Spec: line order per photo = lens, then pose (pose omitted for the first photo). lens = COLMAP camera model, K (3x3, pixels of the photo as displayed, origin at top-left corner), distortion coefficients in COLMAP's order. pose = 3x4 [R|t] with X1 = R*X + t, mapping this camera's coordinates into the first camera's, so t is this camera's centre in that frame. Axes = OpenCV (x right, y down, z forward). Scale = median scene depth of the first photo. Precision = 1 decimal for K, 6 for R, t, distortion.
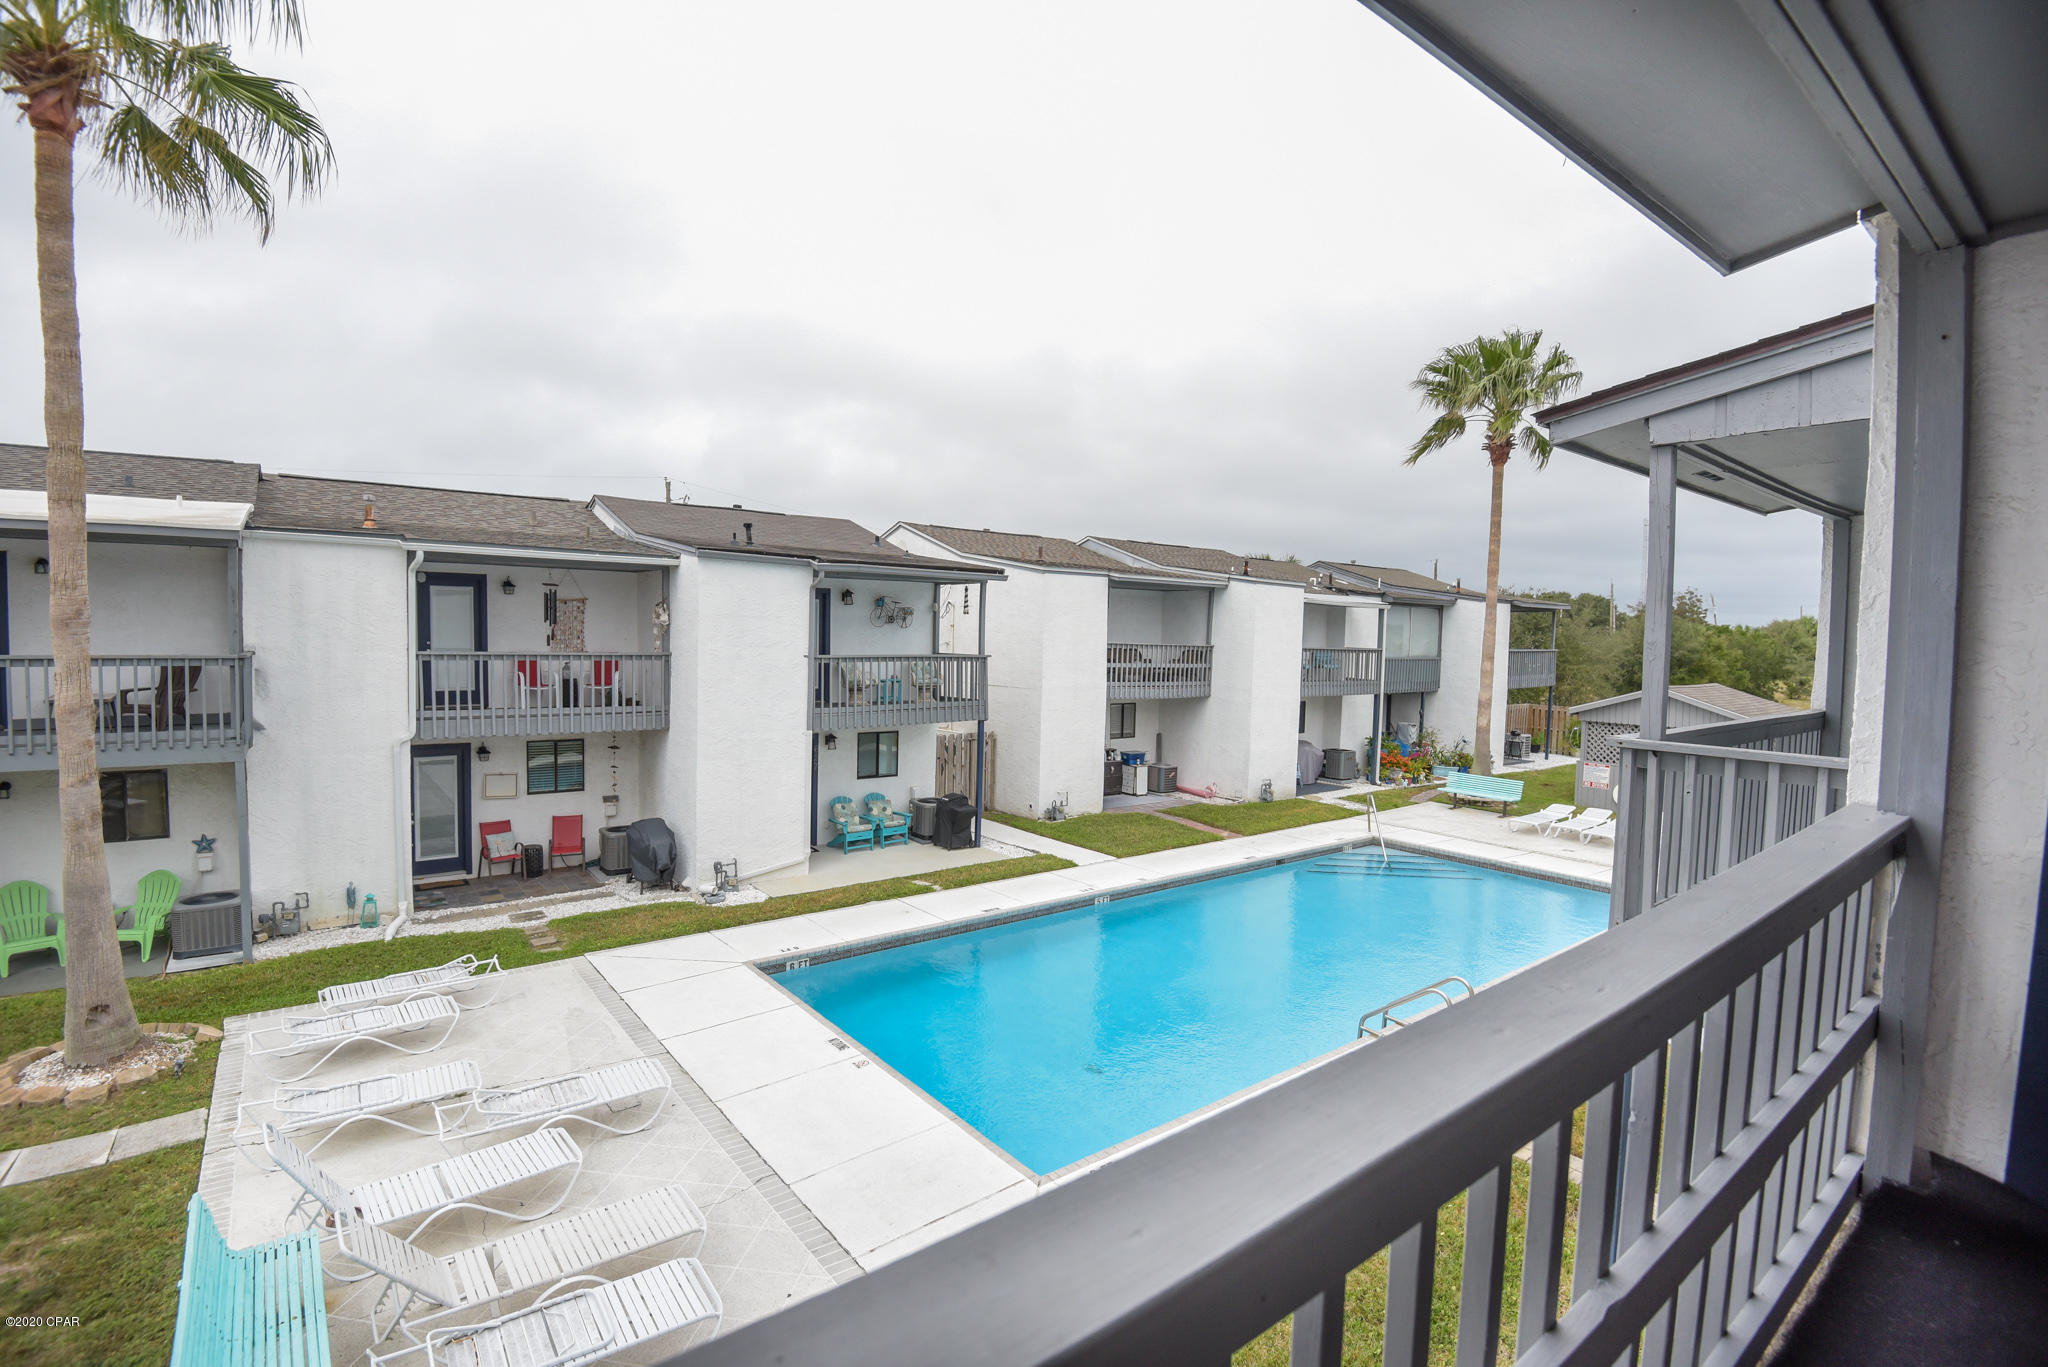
lens RADIAL K [[968.8, 0, 1024.0], [0, 968.8, 683.5], [0, 0, 1]] dist [-0.004420, -0.031999]
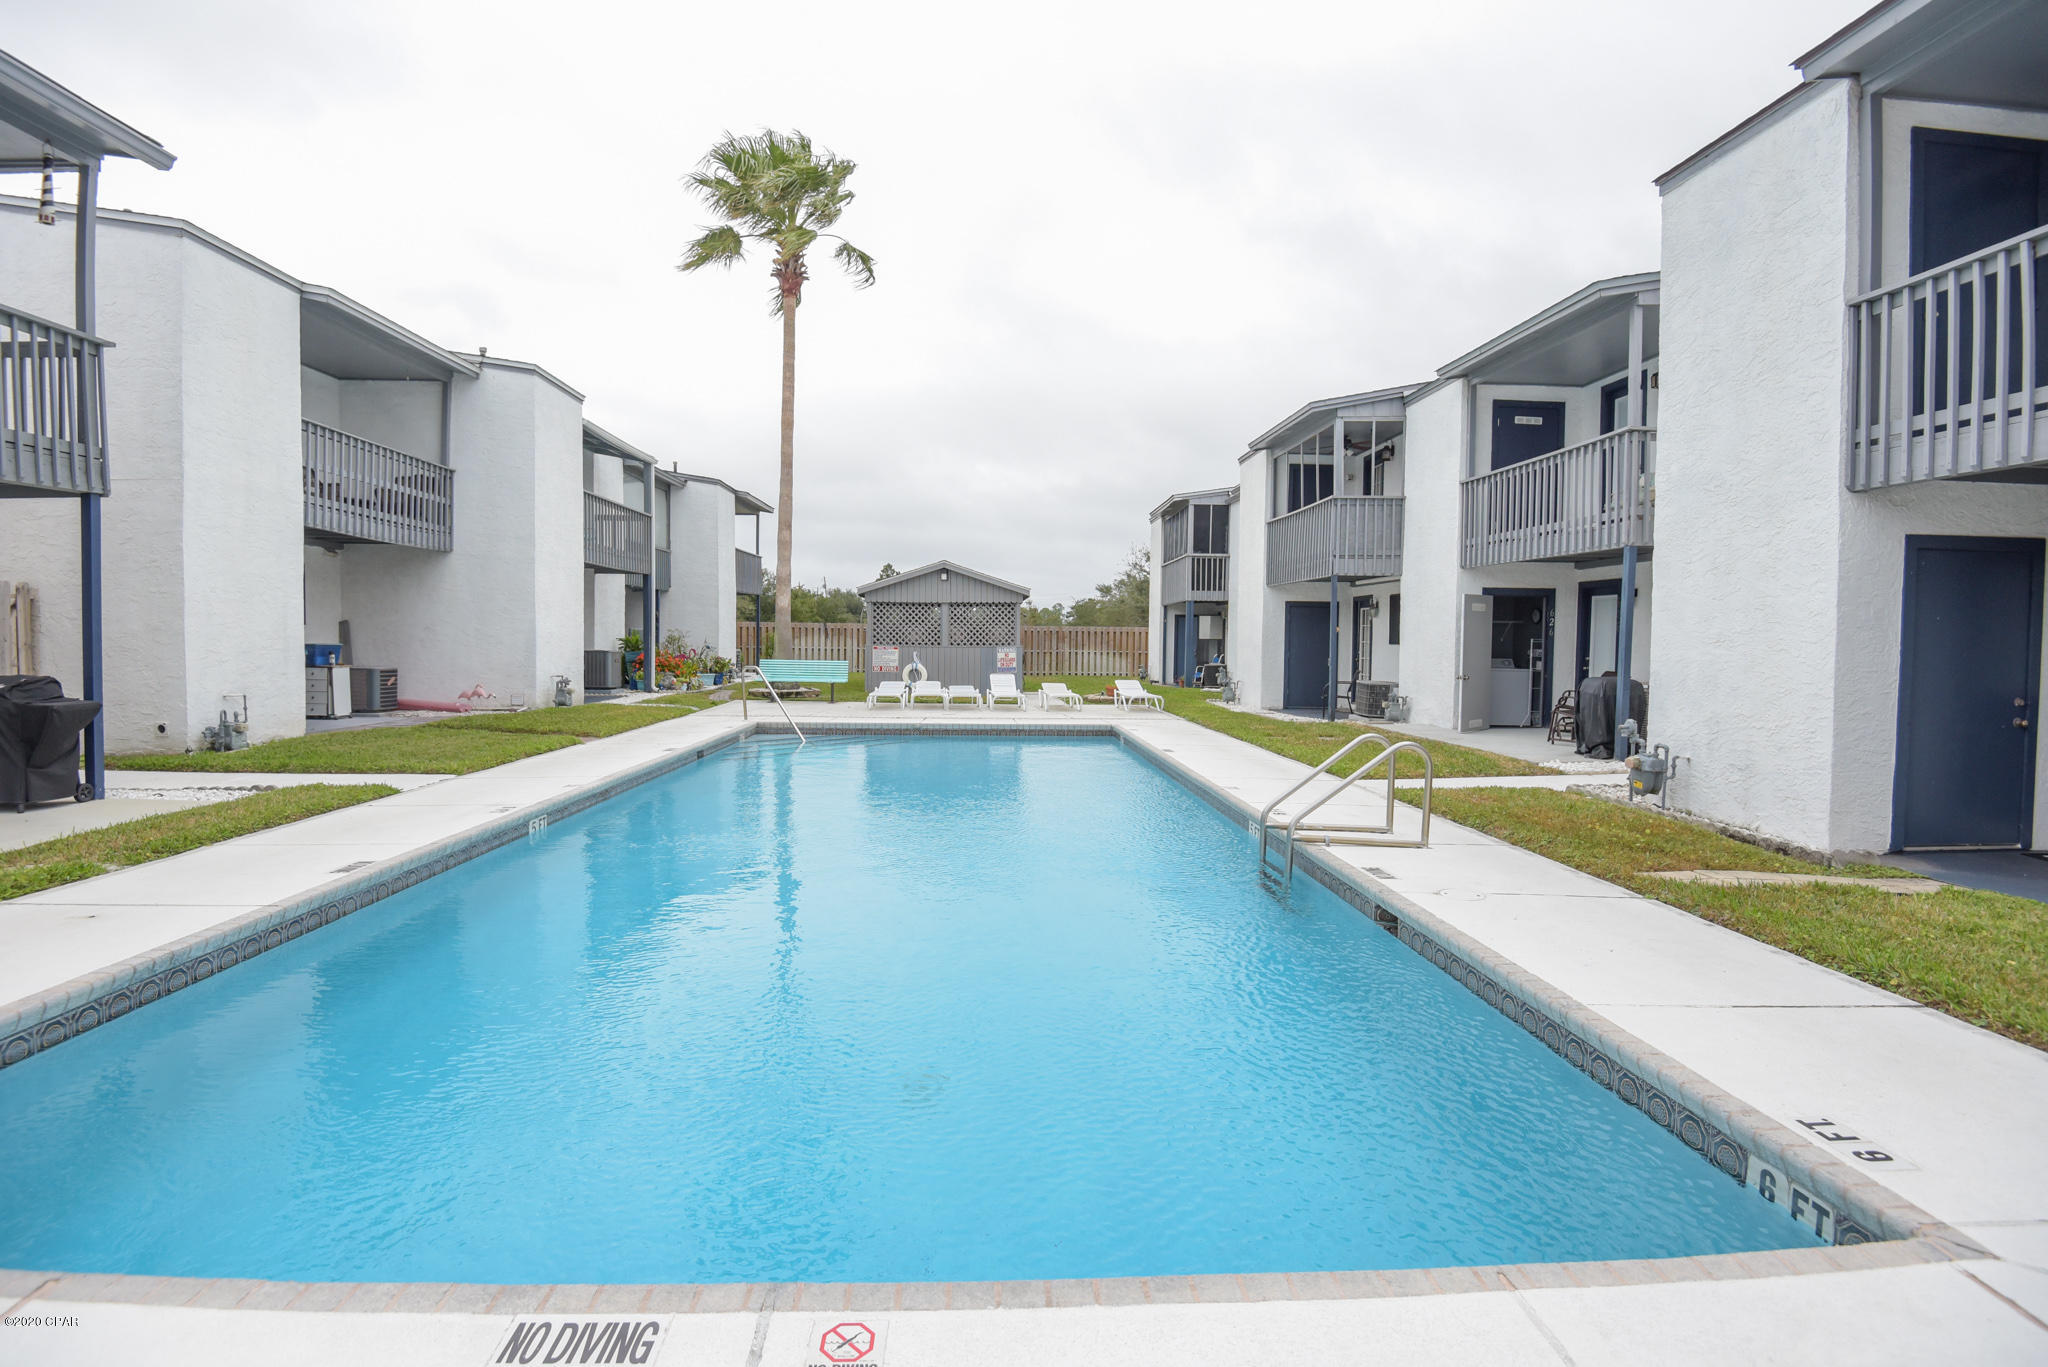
lens RADIAL K [[1001.8, 0, 1024.0], [0, 1001.8, 683.5], [0, 0, 1]] dist [-0.023742, 0.000012]
pose [[0.584902, -0.055025, 0.809235, -0.119191], [0.048786, 0.998277, 0.032617, 0.096534], [-0.809635, 0.020402, 0.586579, 0.326418]]
